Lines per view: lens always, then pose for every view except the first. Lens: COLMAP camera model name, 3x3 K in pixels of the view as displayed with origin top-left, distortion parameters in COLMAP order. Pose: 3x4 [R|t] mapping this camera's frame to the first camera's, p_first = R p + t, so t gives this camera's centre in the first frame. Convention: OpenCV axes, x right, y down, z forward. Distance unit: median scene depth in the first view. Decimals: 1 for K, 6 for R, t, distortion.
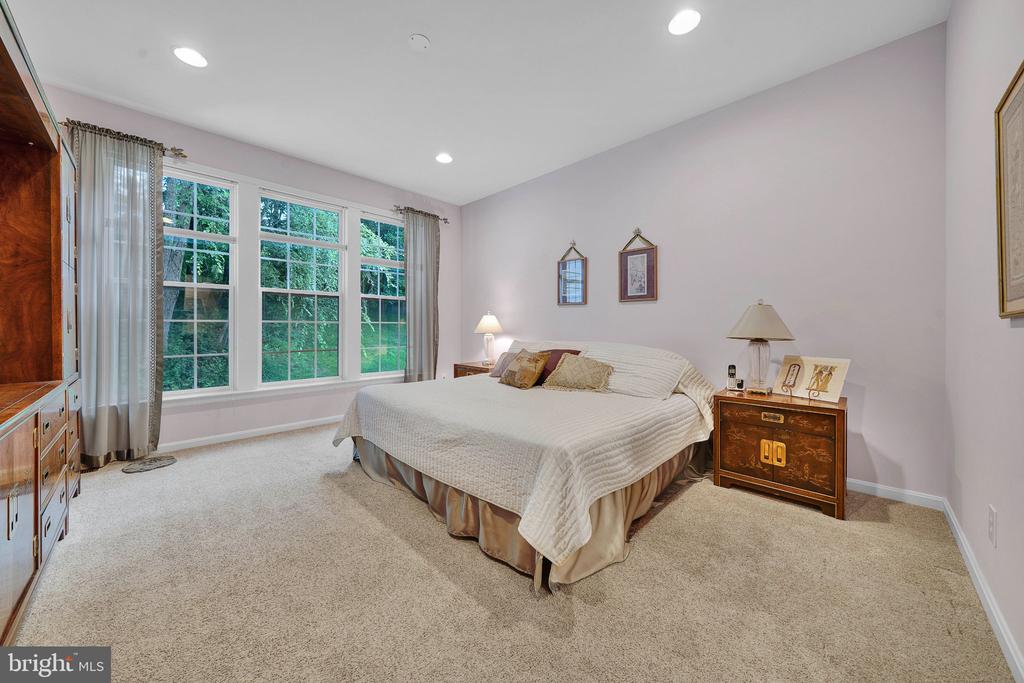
lens RADIAL K [[356.7, 0, 504.1], [0, 356.7, 321.6], [0, 0, 1]] dist [0.000384, -0.000113]
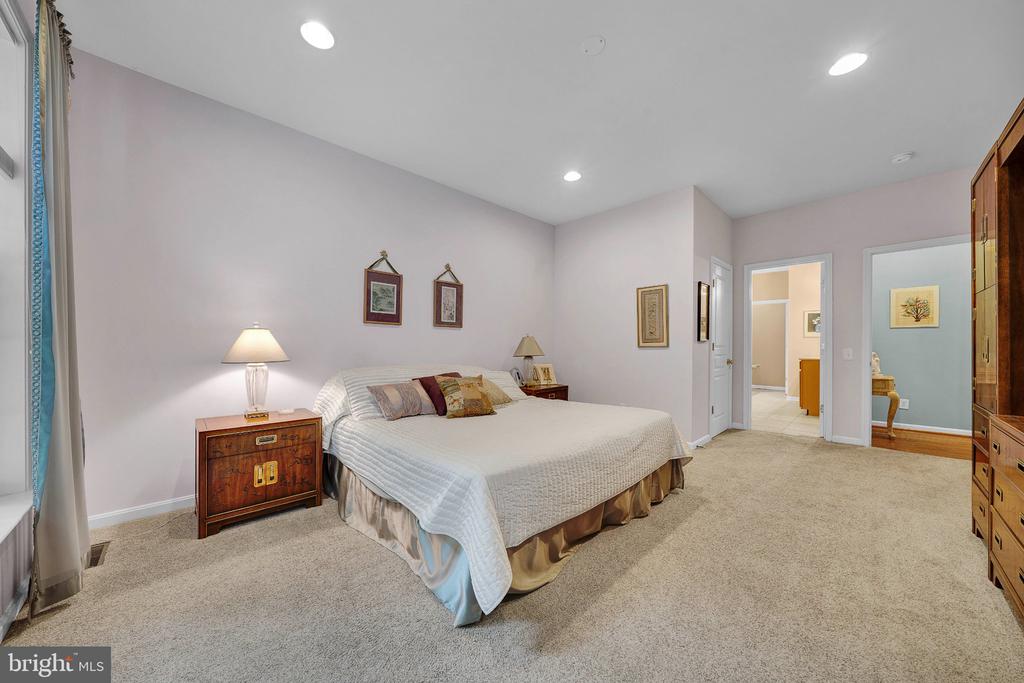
lens RADIAL K [[356.7, 0, 513.3], [0, 356.7, 349.3], [0, 0, 1]] dist [0.000384, -0.000113]
pose [[0.014346, 0.003180, 0.999892, -0.624079], [-0.005646, 0.999979, -0.003100, 0.013413], [-0.999881, -0.005601, 0.014364, 0.623101]]
